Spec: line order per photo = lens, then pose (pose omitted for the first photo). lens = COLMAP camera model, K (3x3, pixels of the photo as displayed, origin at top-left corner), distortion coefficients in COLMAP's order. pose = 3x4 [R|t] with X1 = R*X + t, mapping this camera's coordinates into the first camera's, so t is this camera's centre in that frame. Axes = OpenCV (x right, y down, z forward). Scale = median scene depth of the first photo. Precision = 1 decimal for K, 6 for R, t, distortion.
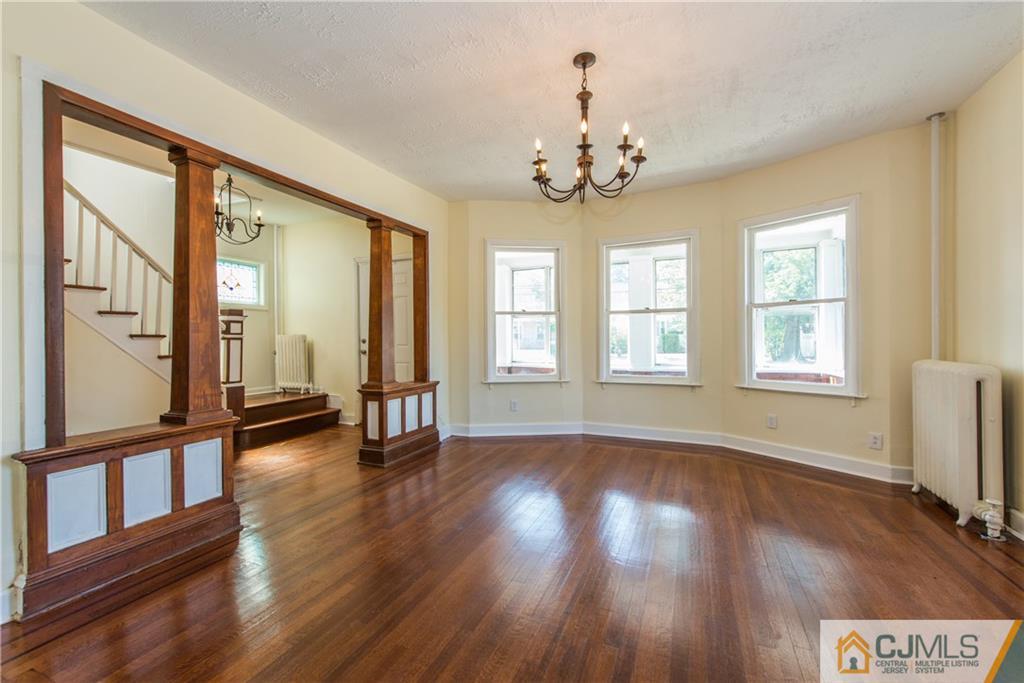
lens RADIAL K [[427.3, 0, 507.8], [0, 427.3, 333.6], [0, 0, 1]] dist [-0.020684, -0.001032]
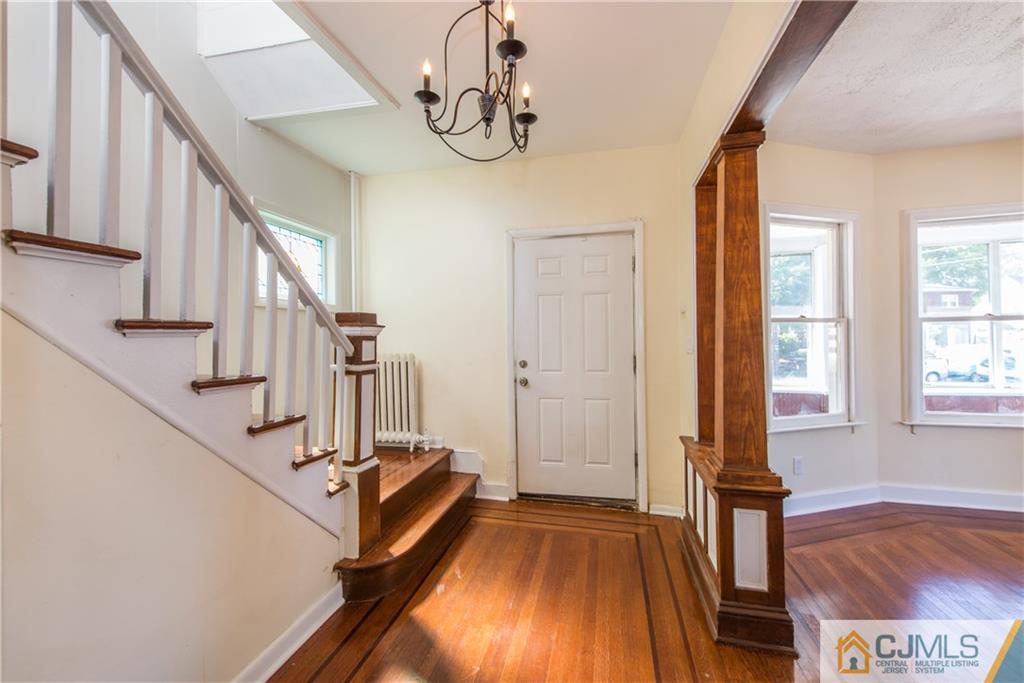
lens RADIAL K [[427.3, 0, 510.6], [0, 427.3, 331.7], [0, 0, 1]] dist [-0.020684, -0.001032]
pose [[0.990850, -0.003066, 0.134937, -0.551303], [0.003893, 0.999975, -0.005864, -0.032272], [-0.134915, 0.006336, 0.990837, 0.486475]]
